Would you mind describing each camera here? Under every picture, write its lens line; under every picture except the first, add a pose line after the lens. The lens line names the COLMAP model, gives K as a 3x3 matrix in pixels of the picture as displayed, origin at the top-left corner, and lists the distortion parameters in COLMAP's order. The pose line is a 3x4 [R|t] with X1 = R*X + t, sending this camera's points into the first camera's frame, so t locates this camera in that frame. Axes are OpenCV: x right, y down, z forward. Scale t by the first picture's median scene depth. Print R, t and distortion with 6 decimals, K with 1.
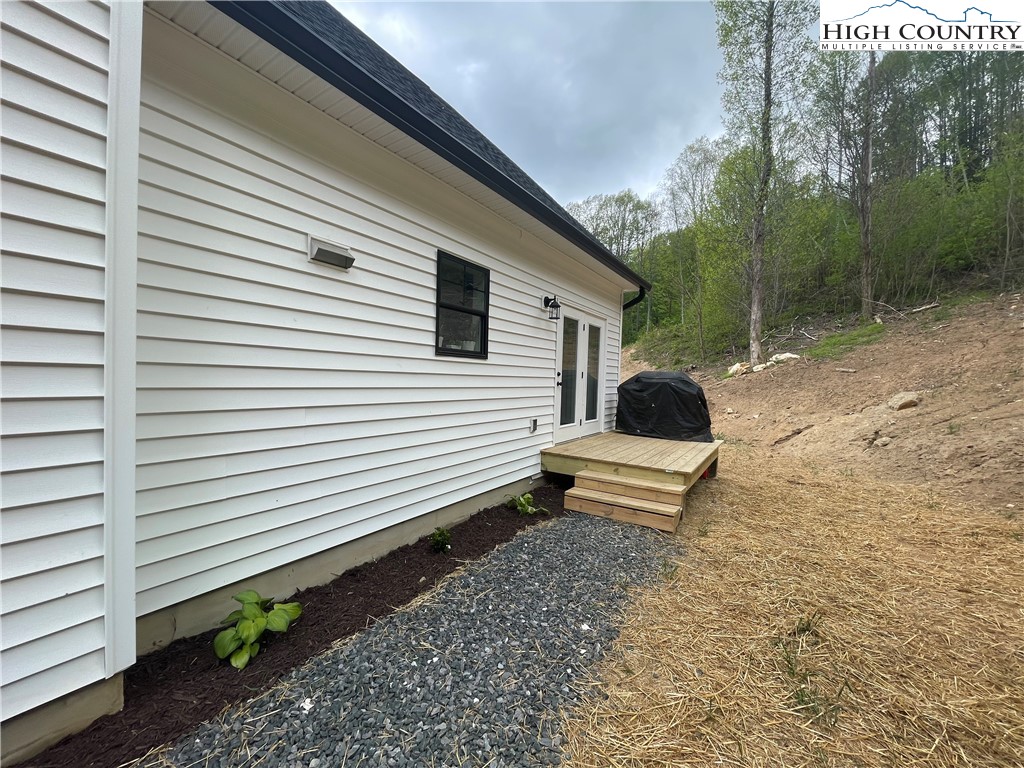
lens RADIAL K [[411.9, 0, 517.7], [0, 411.9, 385.5], [0, 0, 1]] dist [-0.001928, -0.000180]
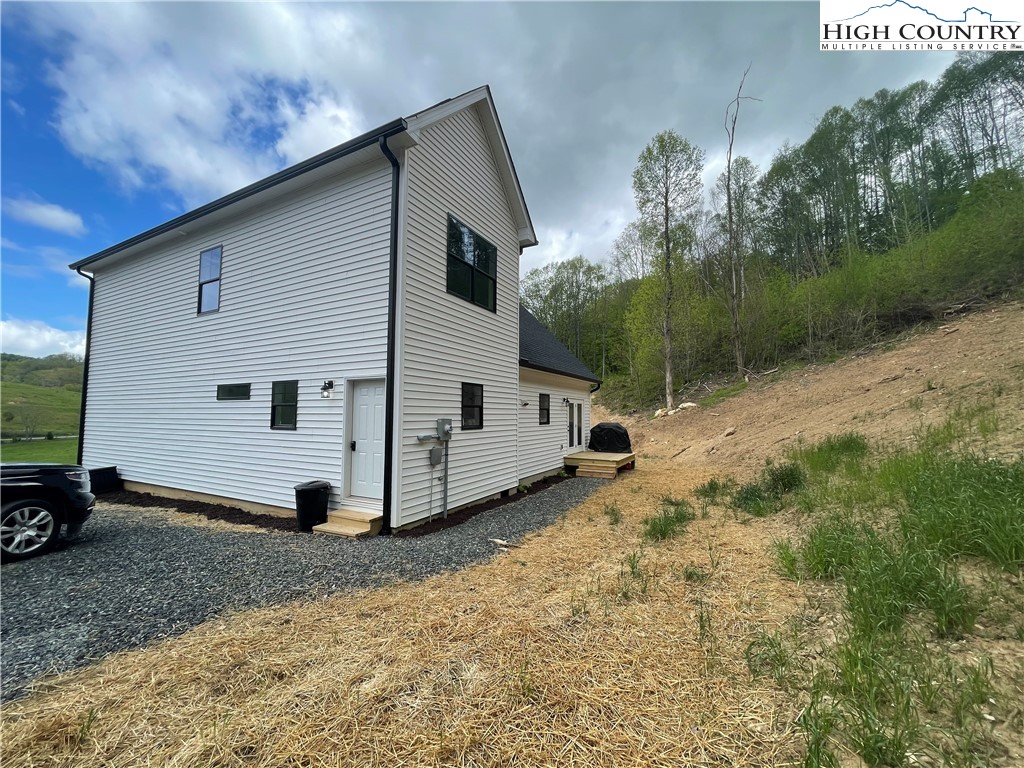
lens RADIAL K [[411.9, 0, 507.9], [0, 411.9, 385.6], [0, 0, 1]] dist [-0.001928, -0.000180]
pose [[0.996827, -0.021837, 0.076540, -0.324368], [0.028566, 0.995716, -0.087947, -0.047611], [-0.074292, 0.089854, 0.993180, -1.065167]]
